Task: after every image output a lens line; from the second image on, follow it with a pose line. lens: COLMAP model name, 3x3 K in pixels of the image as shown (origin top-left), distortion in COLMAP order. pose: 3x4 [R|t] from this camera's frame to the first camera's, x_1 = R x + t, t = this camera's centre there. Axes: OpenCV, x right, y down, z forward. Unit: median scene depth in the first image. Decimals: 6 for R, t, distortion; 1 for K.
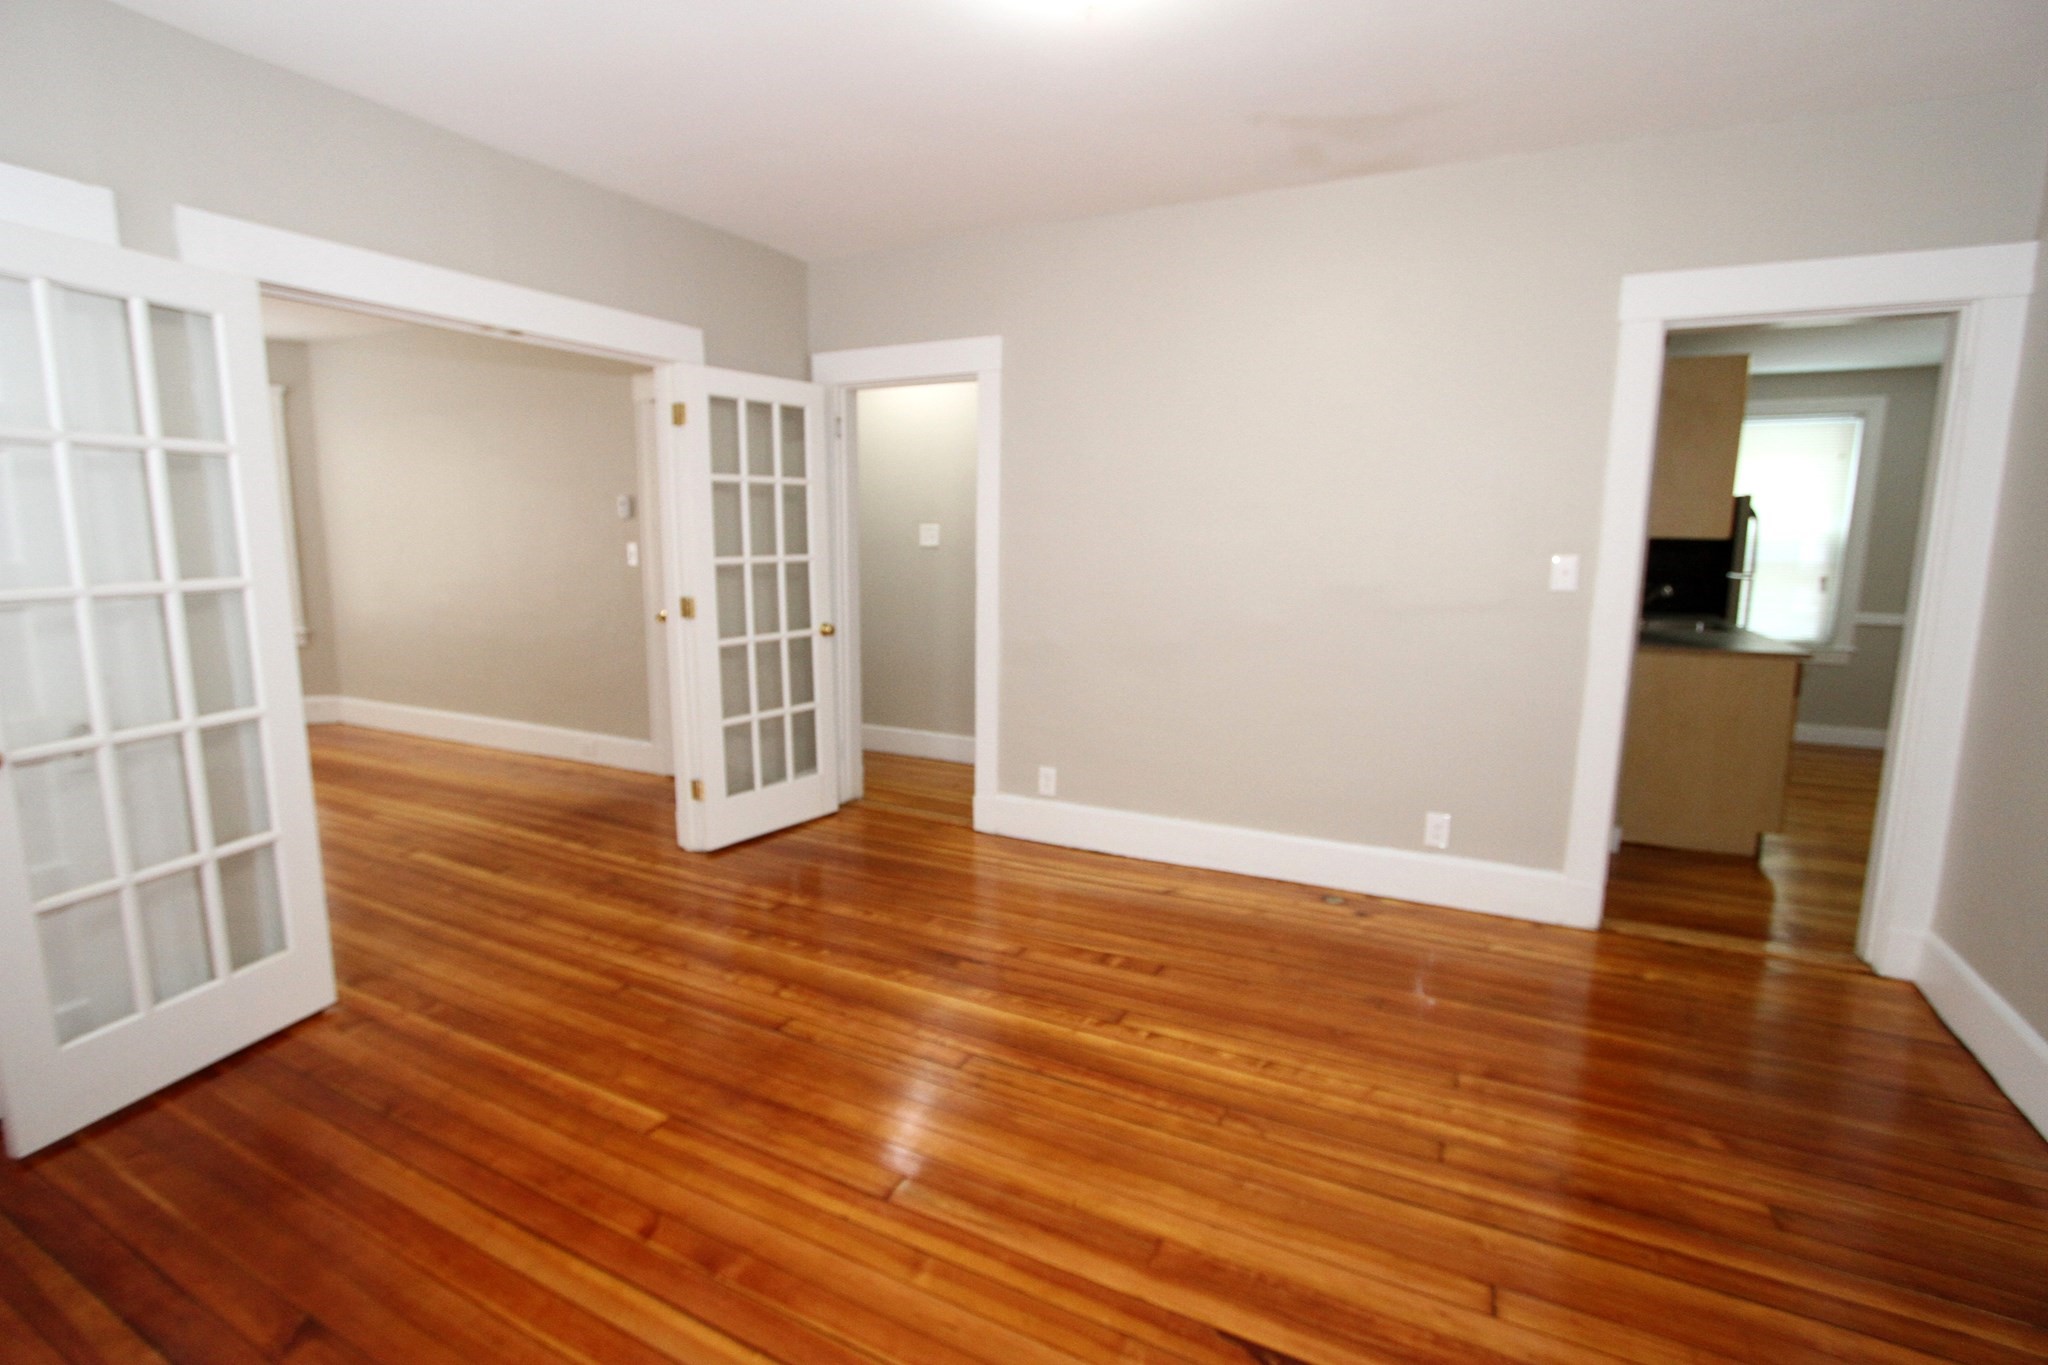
lens RADIAL K [[942.4, 0, 1009.2], [0, 942.4, 679.2], [0, 0, 1]] dist [-0.024123, 0.004741]
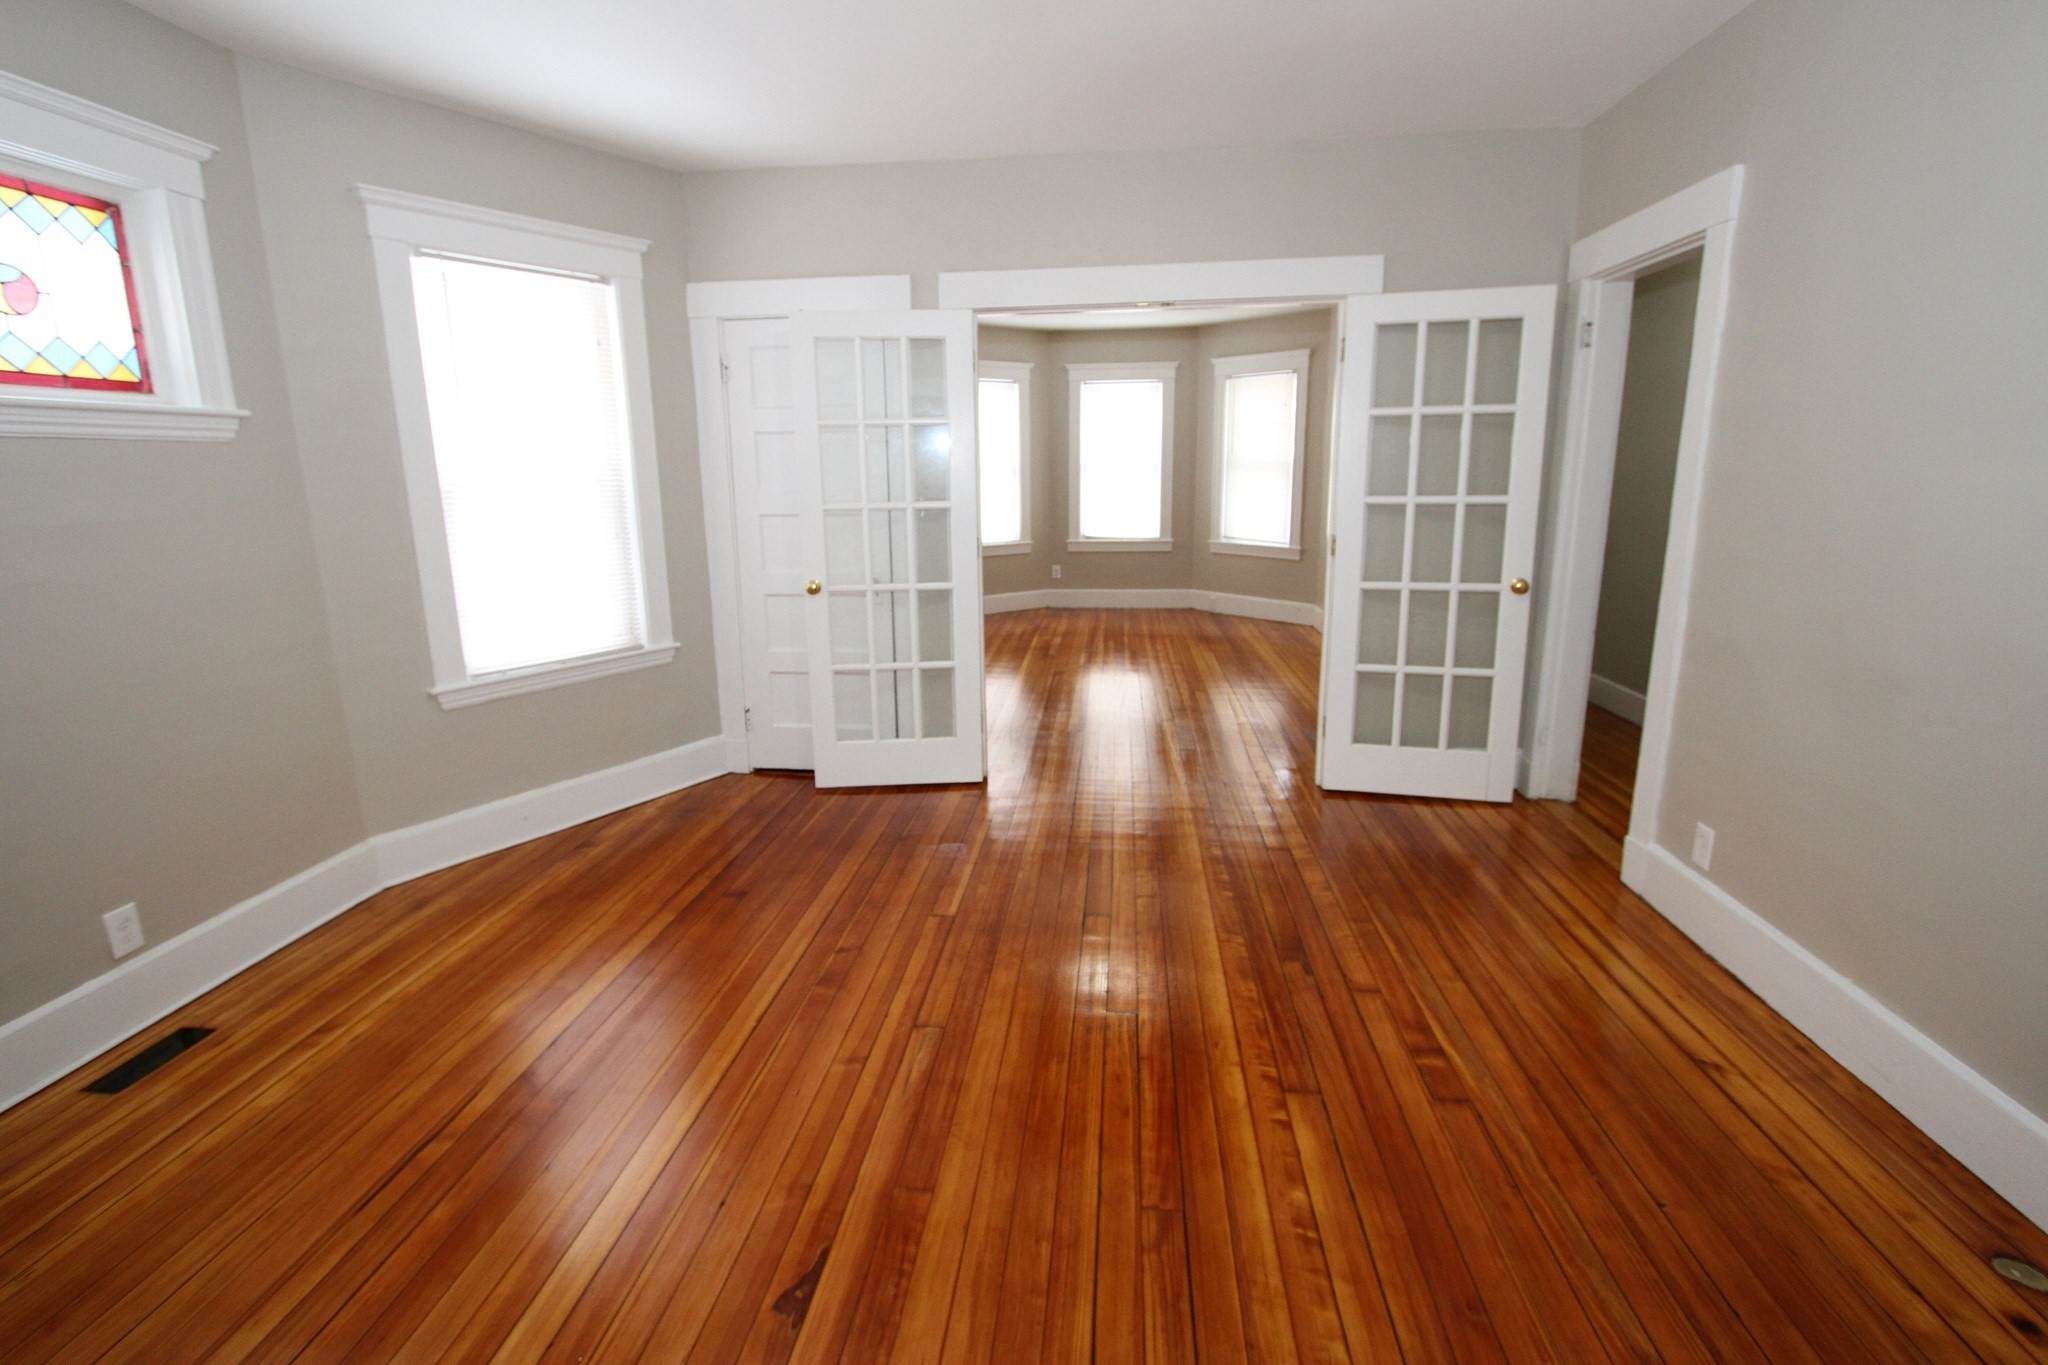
lens RADIAL K [[942.4, 0, 1010.6], [0, 942.4, 670.4], [0, 0, 1]] dist [-0.024123, 0.004741]
pose [[0.348869, 0.187694, -0.918184, 0.582186], [-0.131802, 0.979828, 0.150216, -0.061384], [0.927857, 0.068613, 0.366570, 0.390289]]
